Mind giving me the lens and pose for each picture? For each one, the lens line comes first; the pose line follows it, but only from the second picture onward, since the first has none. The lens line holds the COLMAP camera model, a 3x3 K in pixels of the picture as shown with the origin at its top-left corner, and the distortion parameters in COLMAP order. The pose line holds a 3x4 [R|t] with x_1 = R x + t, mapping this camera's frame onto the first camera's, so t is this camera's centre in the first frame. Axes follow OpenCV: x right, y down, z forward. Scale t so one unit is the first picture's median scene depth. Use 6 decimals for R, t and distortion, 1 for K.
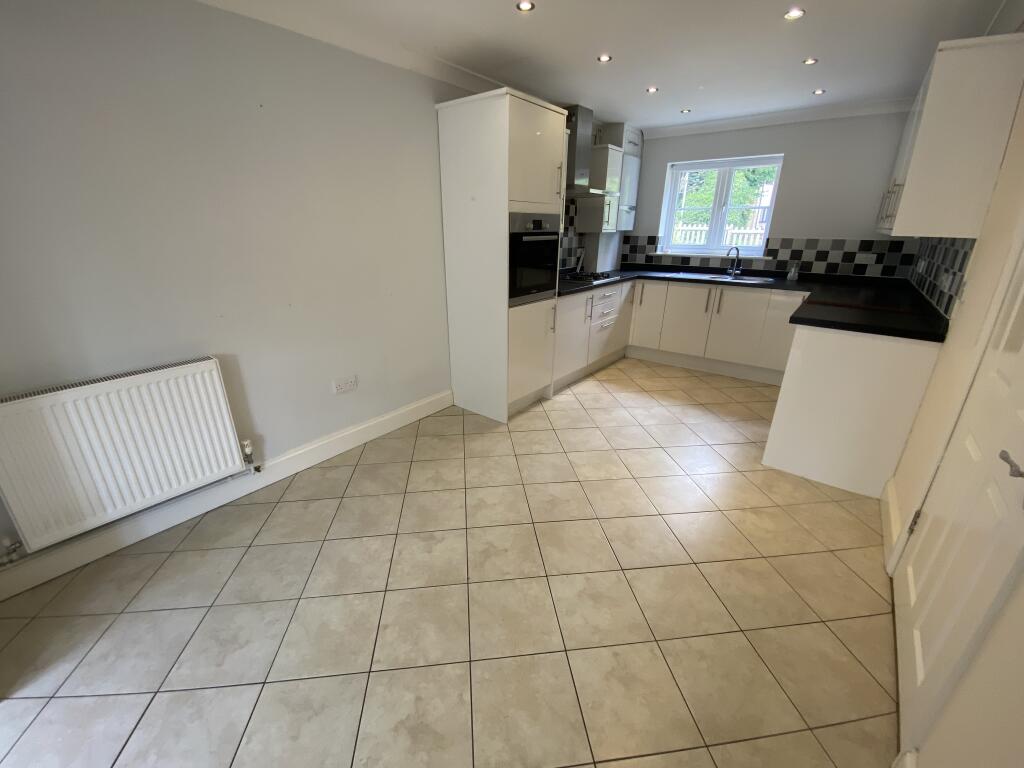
lens RADIAL K [[418.2, 0, 512.0], [0, 418.2, 384.0], [0, 0, 1]] dist [0.017336, -0.018722]
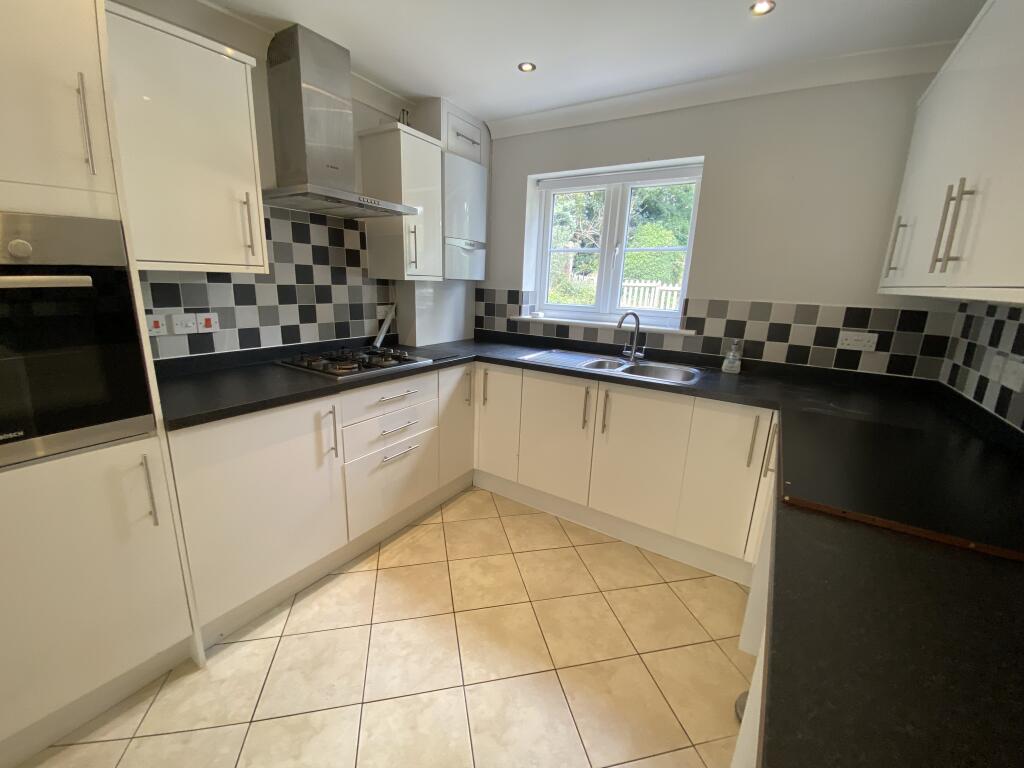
lens RADIAL K [[418.2, 0, 512.0], [0, 418.2, 384.0], [0, 0, 1]] dist [0.017336, -0.018722]
pose [[0.993098, 0.006900, 0.117081, 0.297010], [0.007005, 0.992997, -0.117933, -0.160596], [-0.117074, 0.117939, 0.986095, 0.460832]]
